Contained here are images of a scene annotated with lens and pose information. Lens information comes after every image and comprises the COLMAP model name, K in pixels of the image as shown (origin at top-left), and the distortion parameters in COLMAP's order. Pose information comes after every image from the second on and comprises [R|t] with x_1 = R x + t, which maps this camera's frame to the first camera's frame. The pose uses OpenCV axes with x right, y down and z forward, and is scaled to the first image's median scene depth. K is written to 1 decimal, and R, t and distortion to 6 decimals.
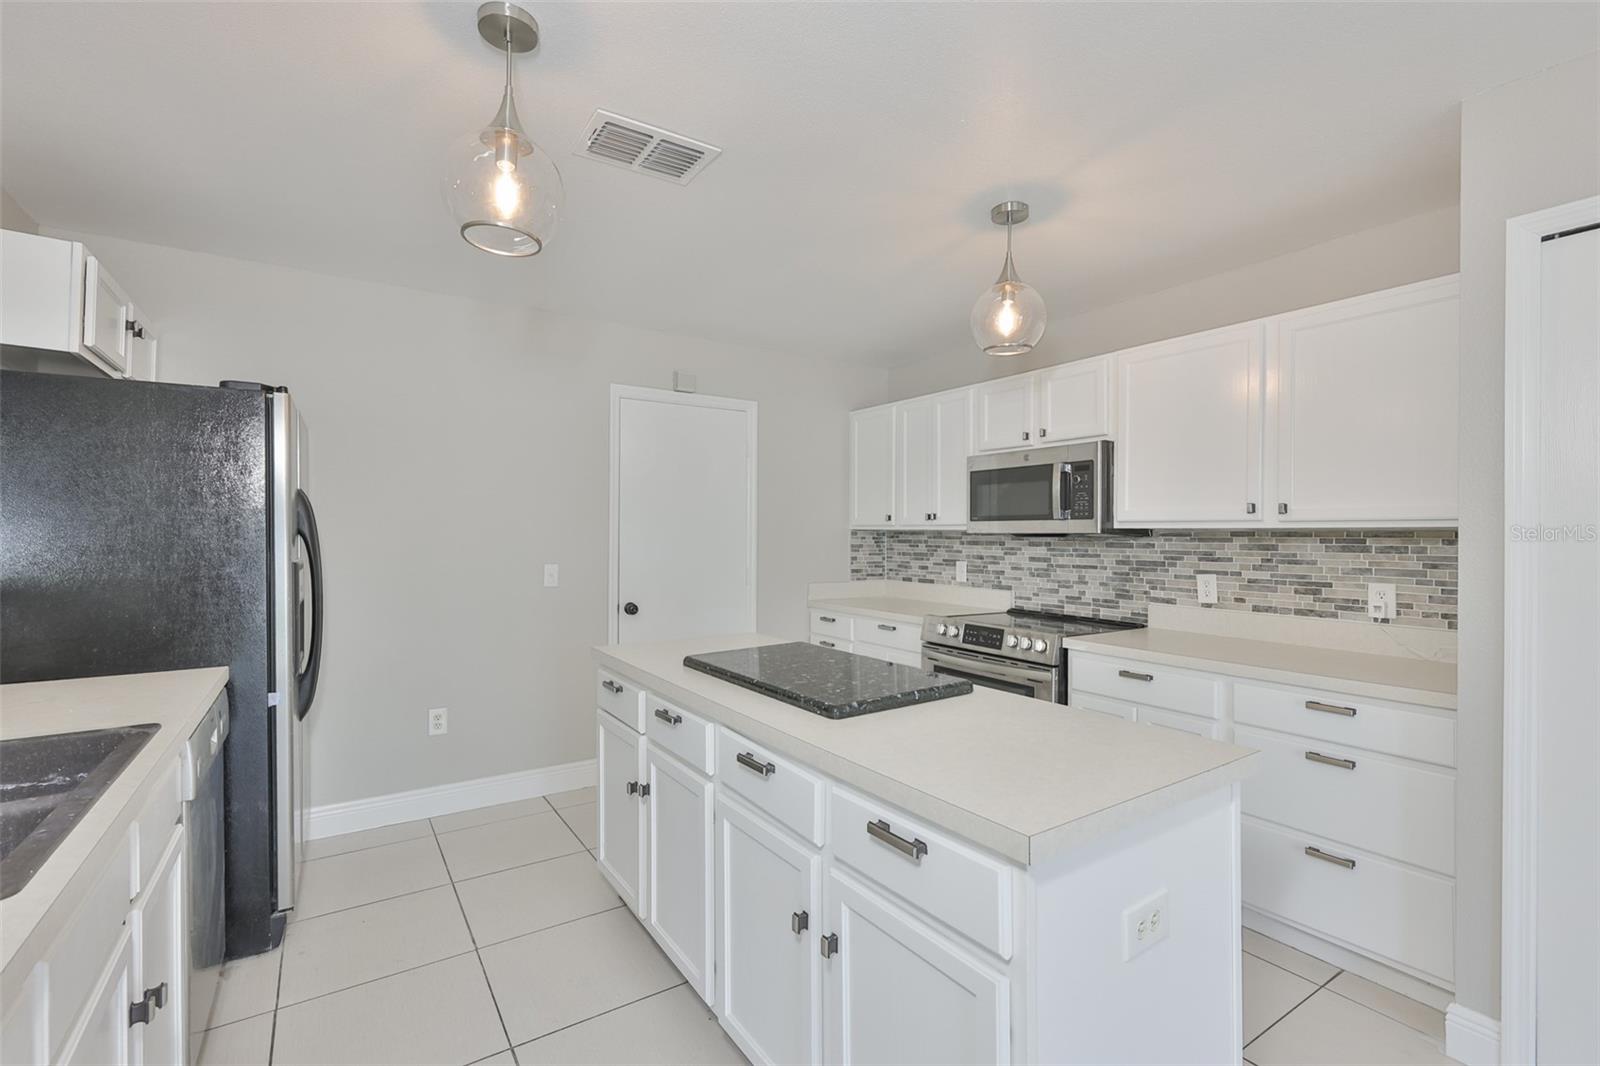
lens RADIAL K [[707.6, 0, 800.0], [0, 707.6, 533.0], [0, 0, 1]] dist [0.001439, 0.000306]
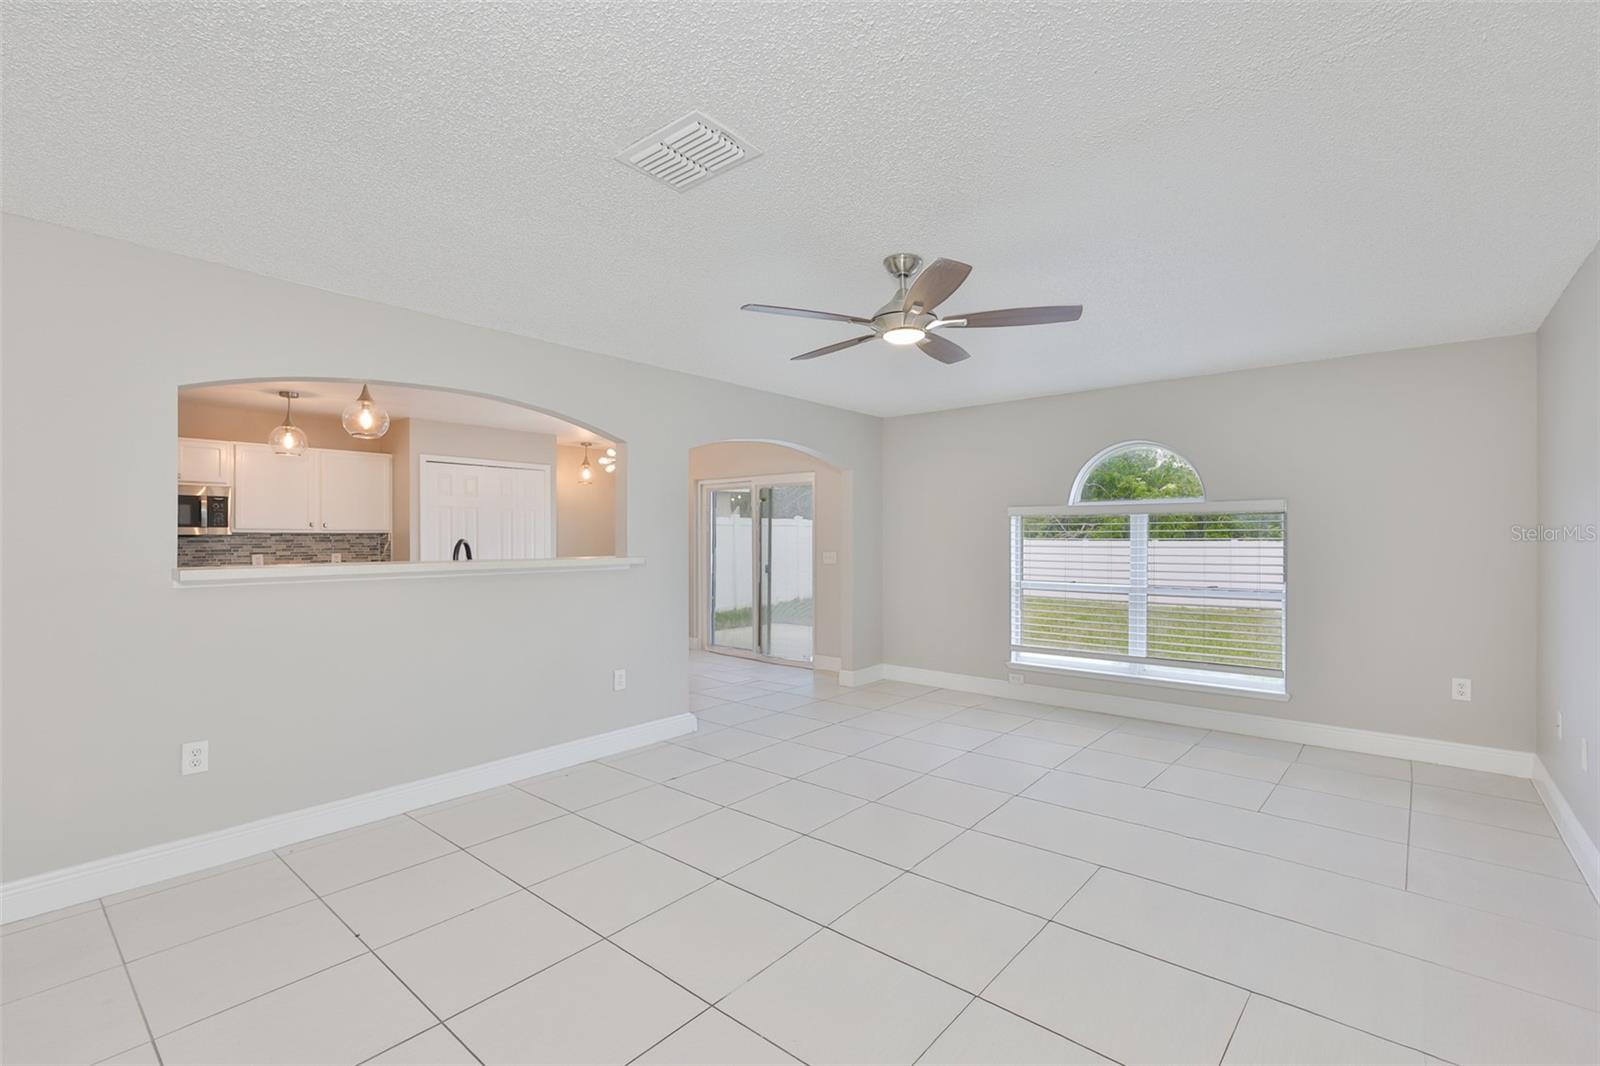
lens RADIAL K [[682.0, 0, 807.7], [0, 682.0, 535.3], [0, 0, 1]] dist [-0.003205, -0.000183]
pose [[-0.269186, -0.002853, 0.963084, -1.733788], [-0.003225, 0.999993, 0.002061, -0.007104], [-0.963083, -0.002551, -0.269193, -0.028245]]
